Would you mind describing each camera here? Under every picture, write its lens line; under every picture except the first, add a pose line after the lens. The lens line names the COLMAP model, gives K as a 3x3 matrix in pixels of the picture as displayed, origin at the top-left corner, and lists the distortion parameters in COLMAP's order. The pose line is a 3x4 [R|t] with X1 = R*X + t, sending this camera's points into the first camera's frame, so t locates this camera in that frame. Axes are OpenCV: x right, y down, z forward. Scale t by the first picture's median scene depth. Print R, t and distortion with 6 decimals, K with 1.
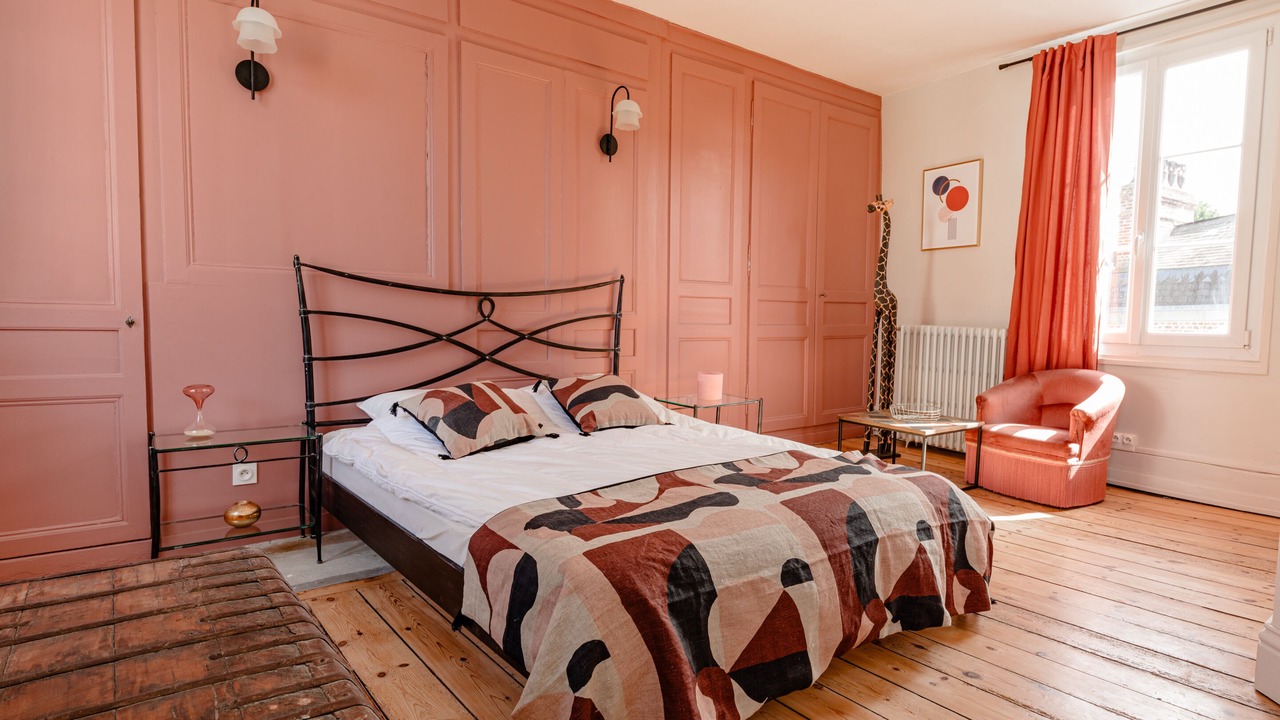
lens RADIAL K [[691.2, 0, 639.4], [0, 691.2, 362.6], [0, 0, 1]] dist [0.014491, -0.007347]
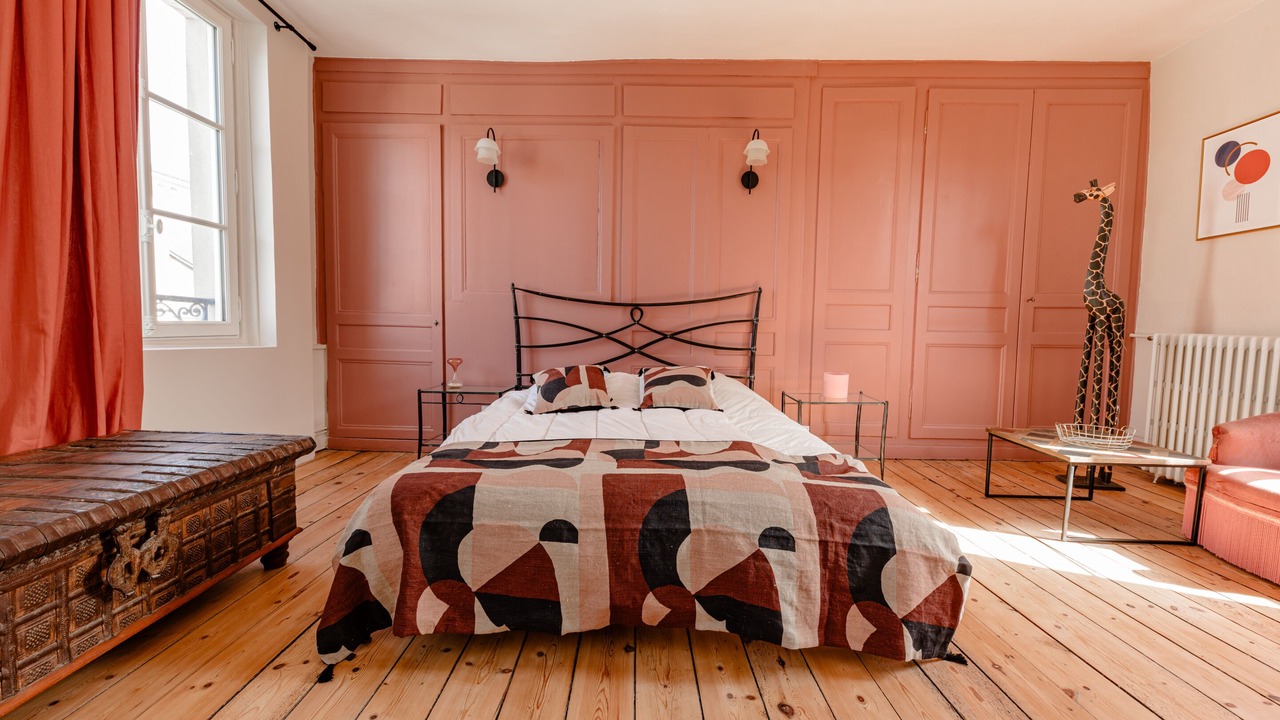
lens RADIAL K [[510.6, 0, 632.0], [0, 510.6, 359.8], [0, 0, 1]] dist [0.009564, -0.003992]
pose [[0.776909, 0.042406, -0.628184, 0.414684], [-0.048036, 0.998813, 0.008016, 0.002928], [0.627778, 0.023948, 0.778024, 0.202742]]
